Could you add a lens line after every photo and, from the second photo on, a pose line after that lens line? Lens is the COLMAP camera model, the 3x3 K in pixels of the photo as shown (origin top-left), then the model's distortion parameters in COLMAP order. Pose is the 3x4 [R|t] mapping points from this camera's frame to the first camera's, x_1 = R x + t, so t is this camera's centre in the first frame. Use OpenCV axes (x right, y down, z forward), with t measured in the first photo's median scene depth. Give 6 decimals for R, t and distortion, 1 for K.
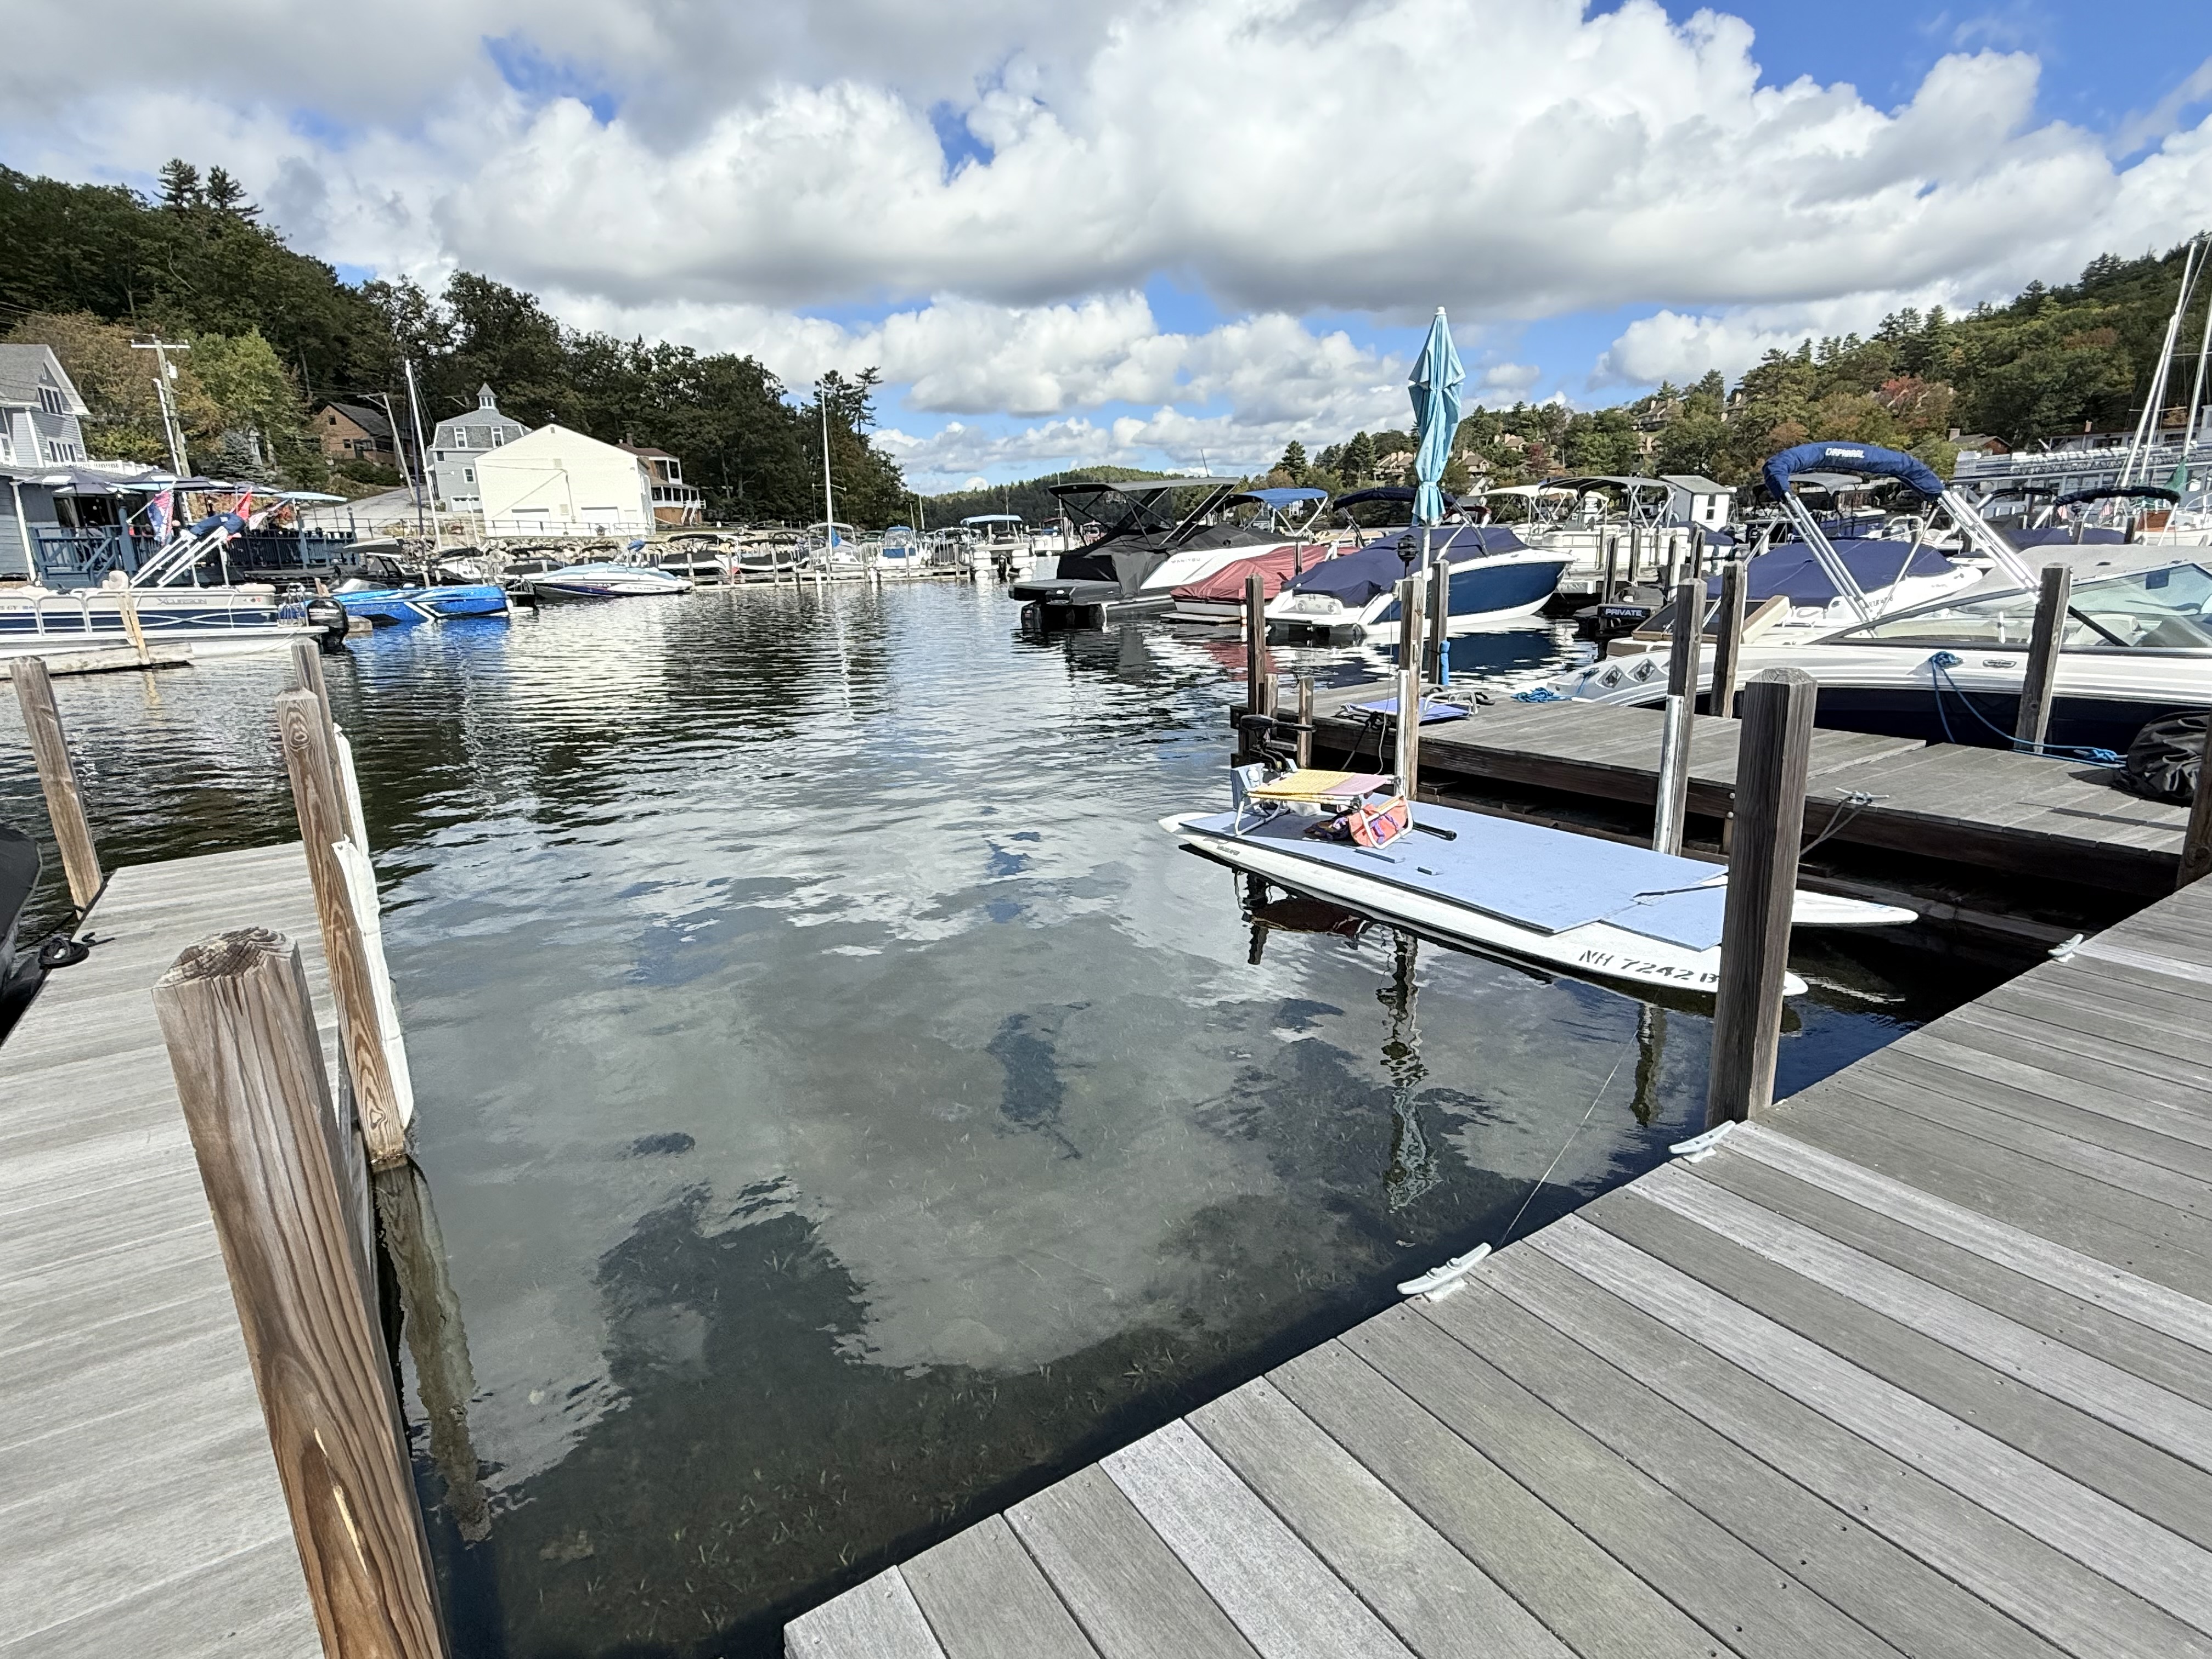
lens RADIAL K [[1160.7, 0, 1104.3], [0, 1160.7, 829.6], [0, 0, 1]] dist [0.005070, -0.002127]
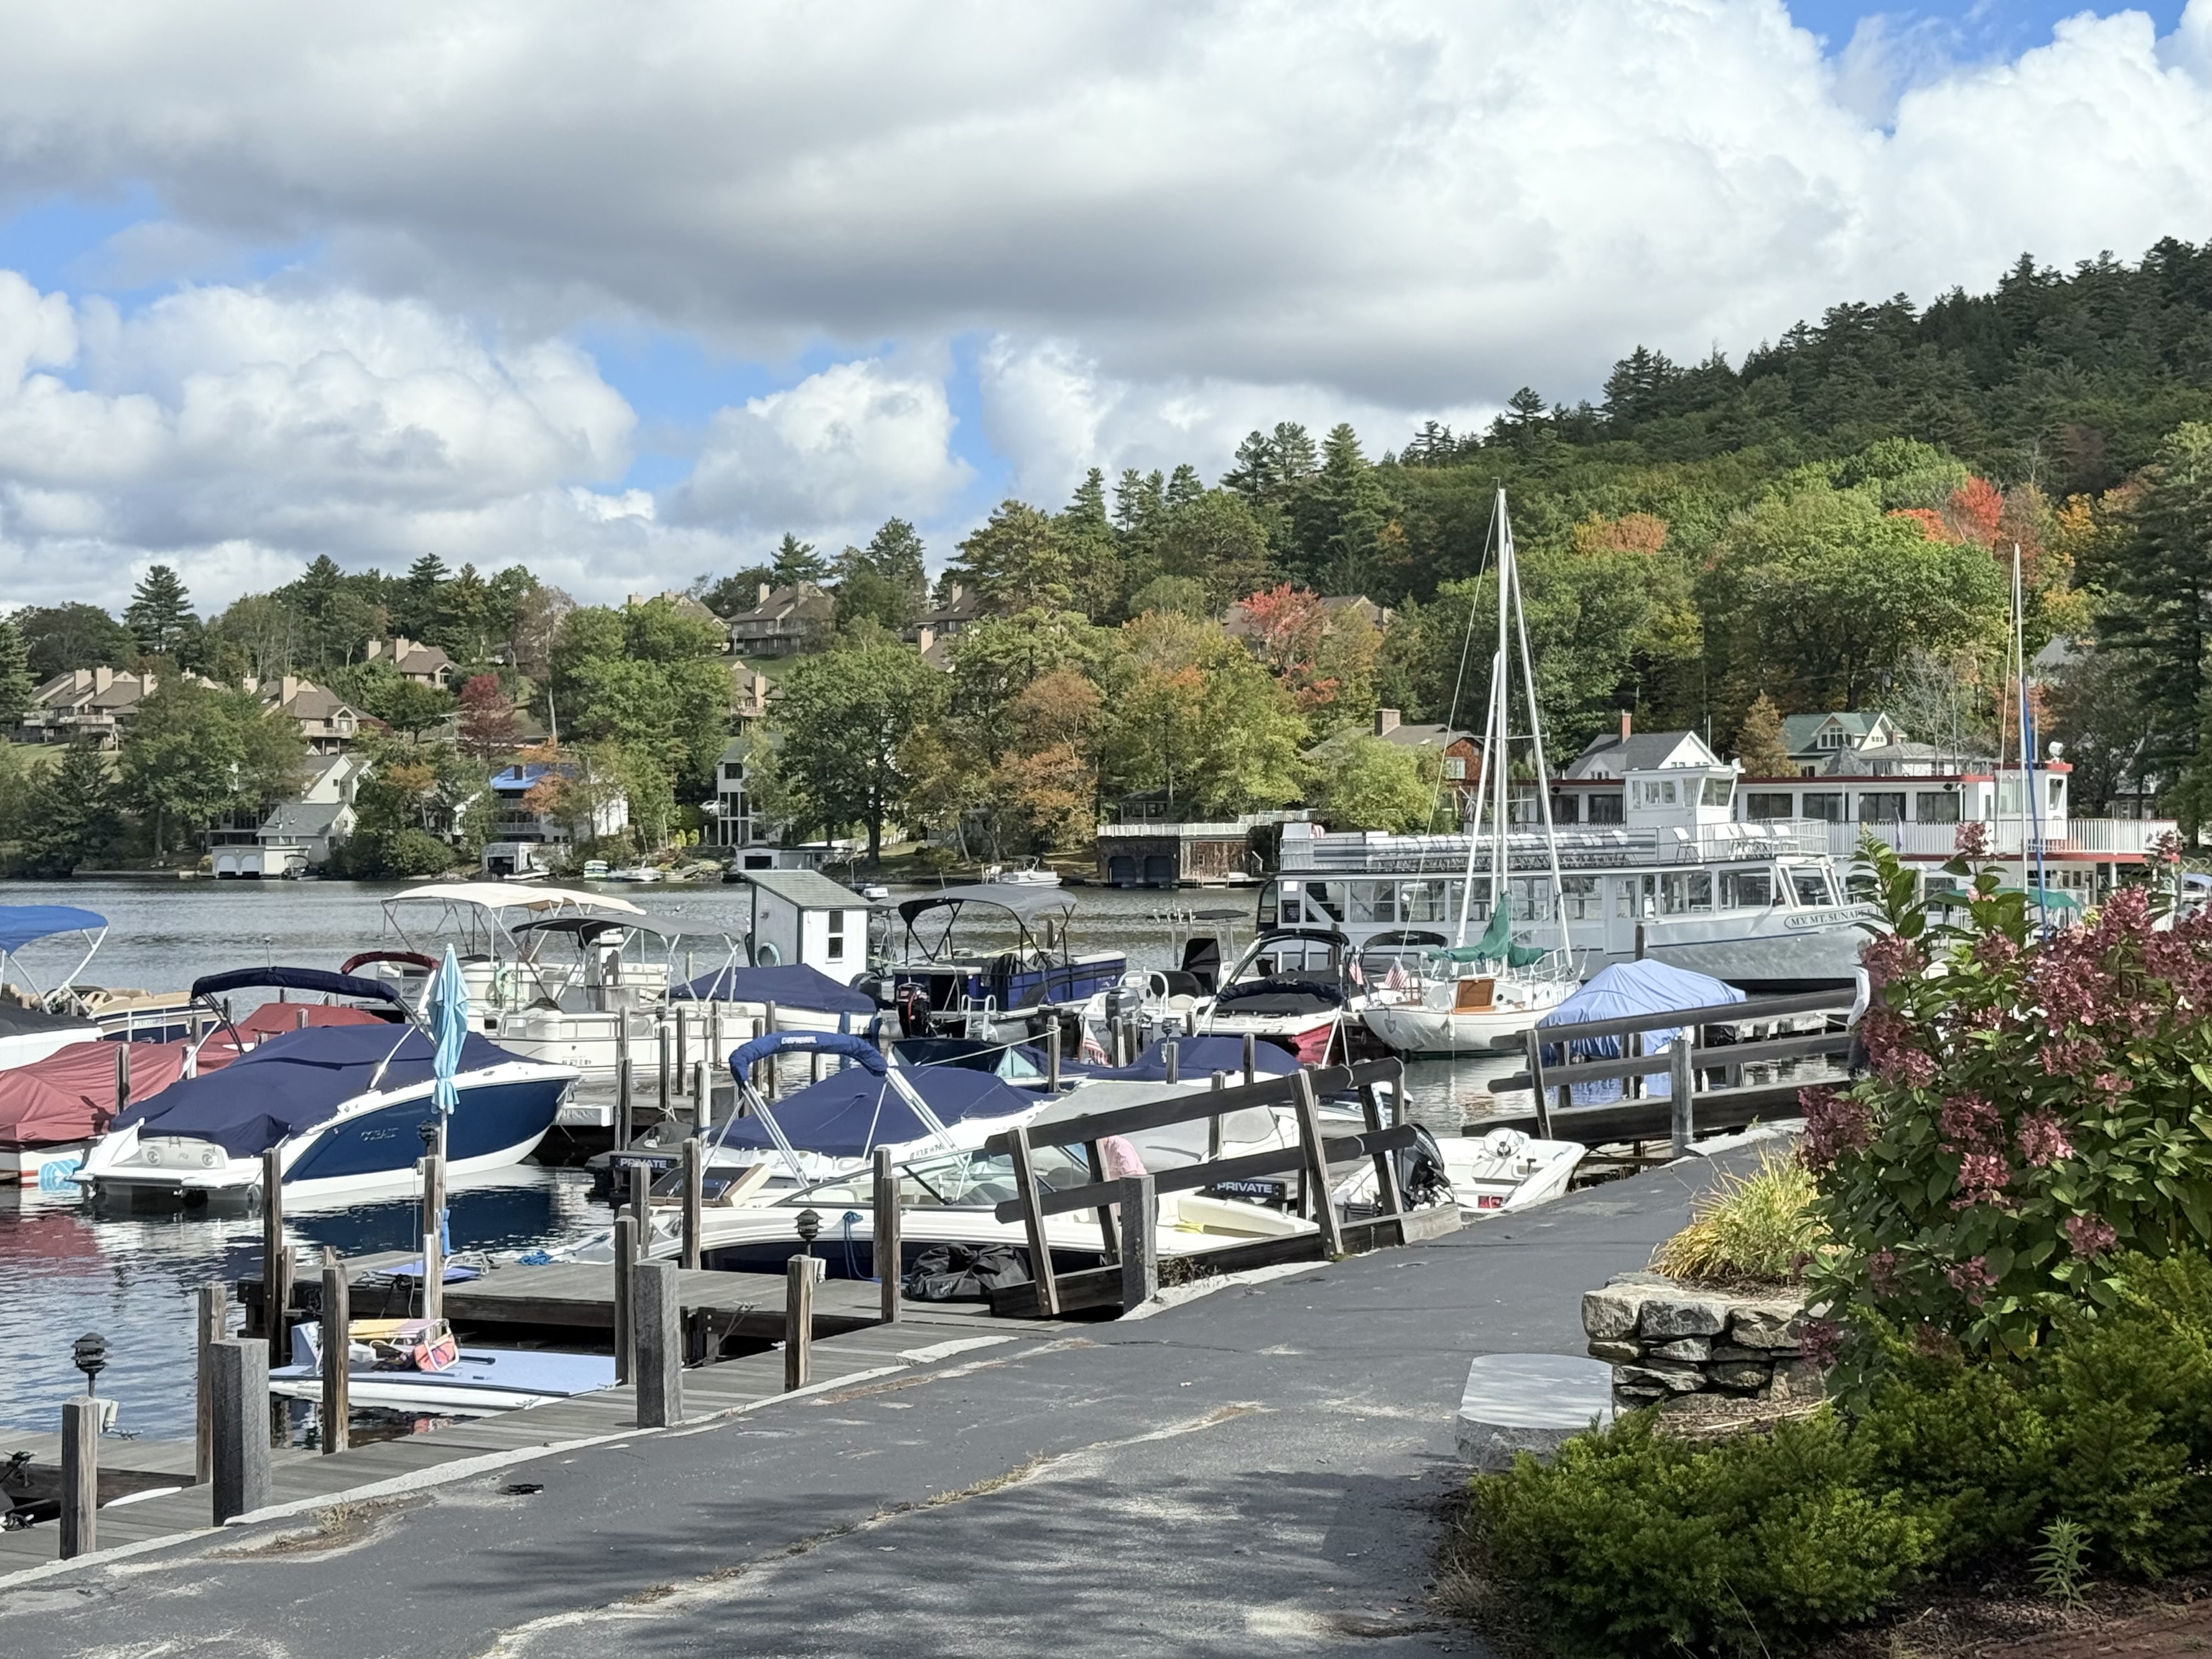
lens RADIAL K [[3550.1, 0, 1106.0], [0, 3550.1, 829.5], [0, 0, 1]] dist [0.145067, 0.057935]
pose [[0.869249, 0.037358, 0.492960, -0.049669], [0.093558, 0.966692, -0.238232, 0.020576], [-0.485440, 0.253203, 0.836801, -0.129228]]
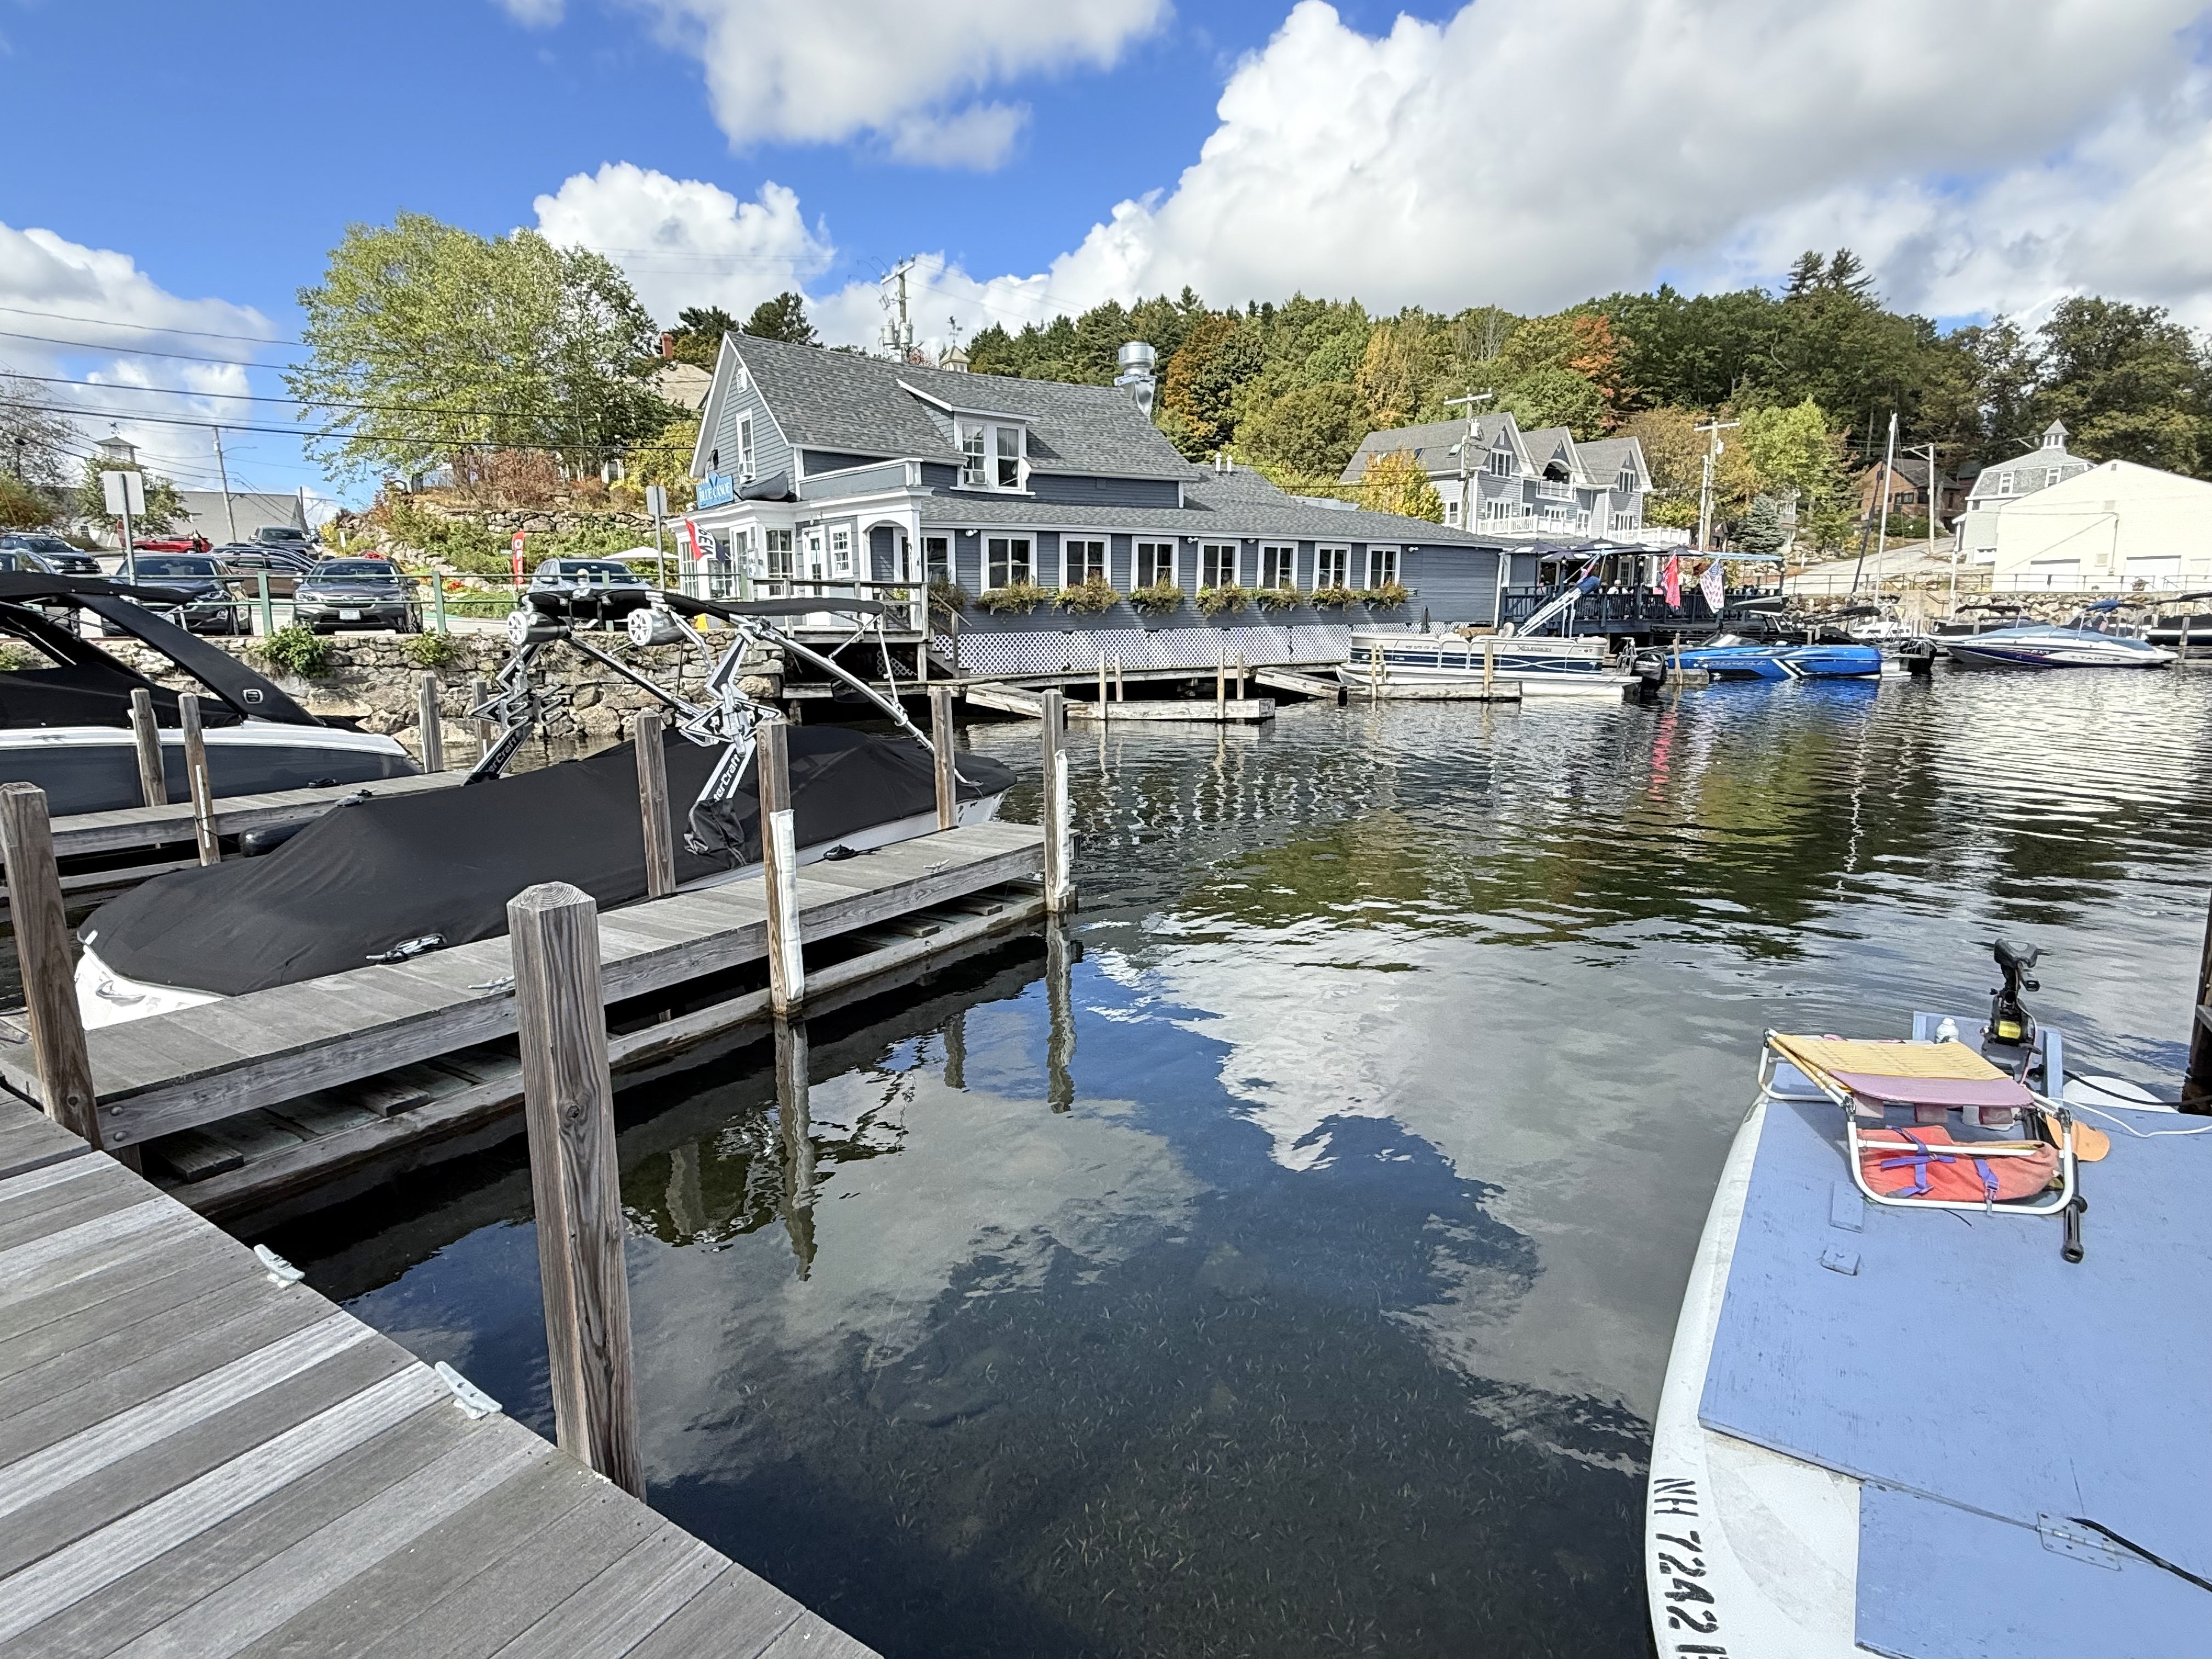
lens RADIAL K [[1160.7, 0, 1104.3], [0, 1160.7, 829.6], [0, 0, 1]] dist [0.005070, -0.002127]
pose [[0.404192, 0.189035, -0.894927, 0.025115], [-0.226849, 0.968560, 0.102133, -0.005921], [0.886097, 0.161732, 0.434366, 0.017486]]
